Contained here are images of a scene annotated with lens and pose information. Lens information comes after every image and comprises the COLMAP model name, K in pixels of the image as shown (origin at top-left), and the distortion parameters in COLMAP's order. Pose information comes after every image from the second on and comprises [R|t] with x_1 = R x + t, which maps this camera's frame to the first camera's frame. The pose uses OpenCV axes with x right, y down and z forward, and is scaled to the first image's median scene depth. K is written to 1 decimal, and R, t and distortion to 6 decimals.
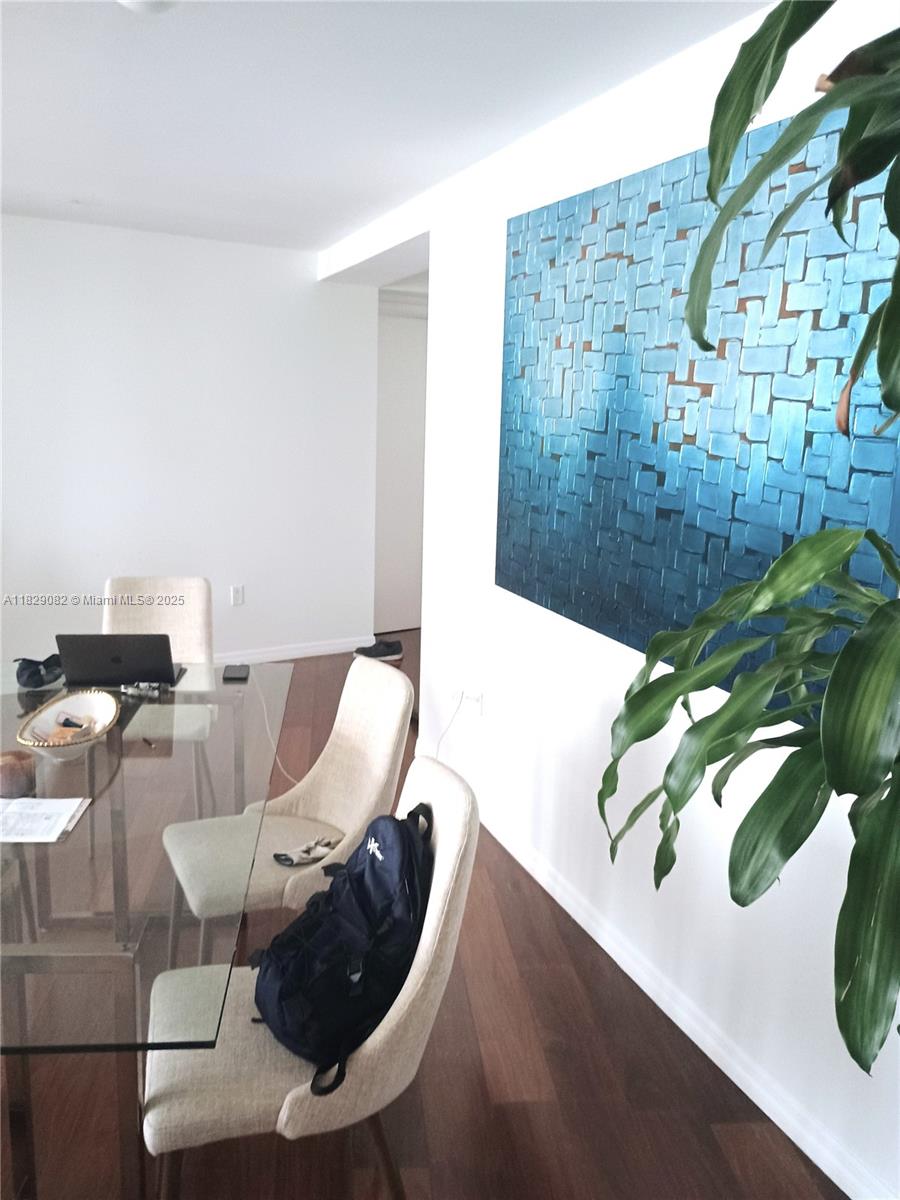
lens RADIAL K [[1047.2, 0, 454.2], [0, 1047.2, 605.6], [0, 0, 1]] dist [0.054904, -0.079308]
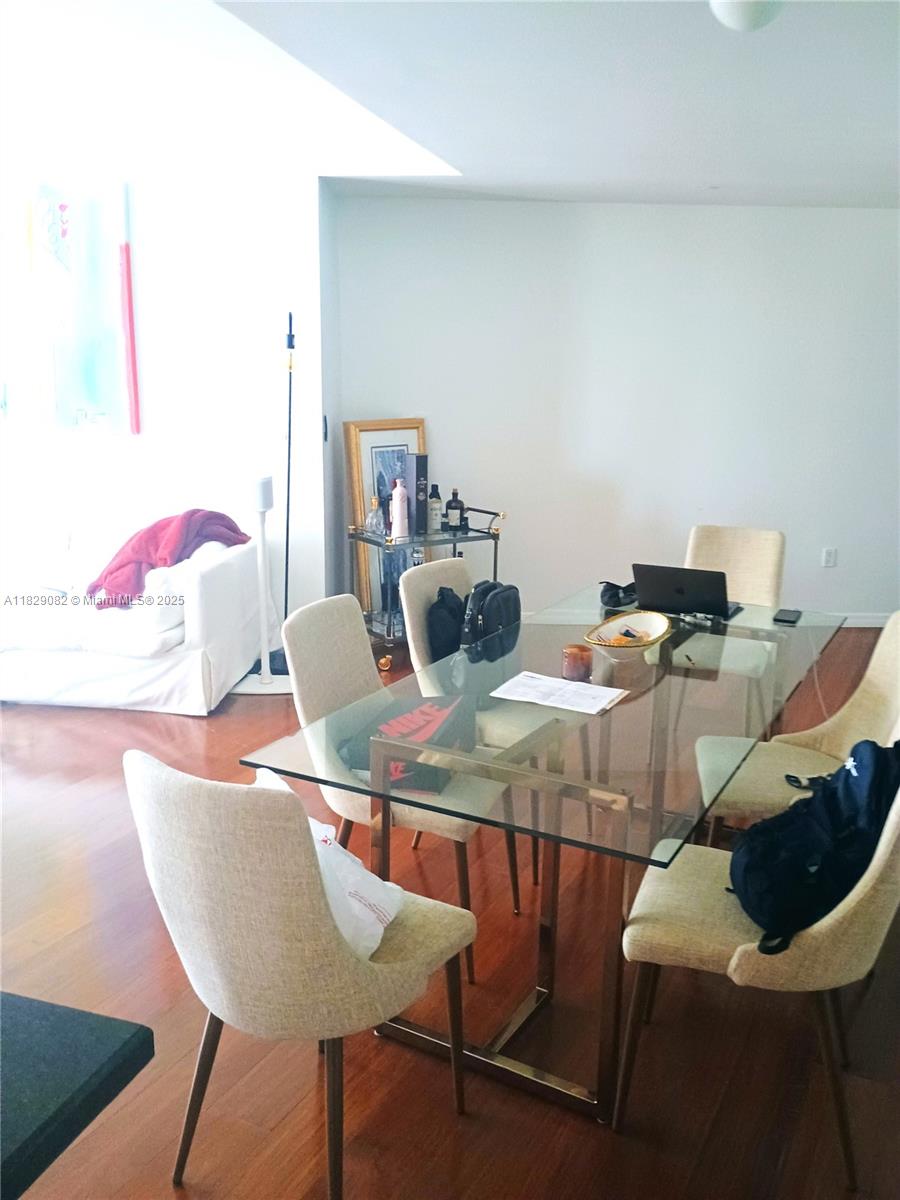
lens RADIAL K [[1047.2, 0, 454.2], [0, 1047.2, 605.6], [0, 0, 1]] dist [0.054904, -0.079308]
pose [[0.830007, 0.112173, -0.546357, 0.132189], [-0.097393, 0.993666, 0.056054, 0.034935], [0.549184, 0.006686, 0.835675, -0.121725]]
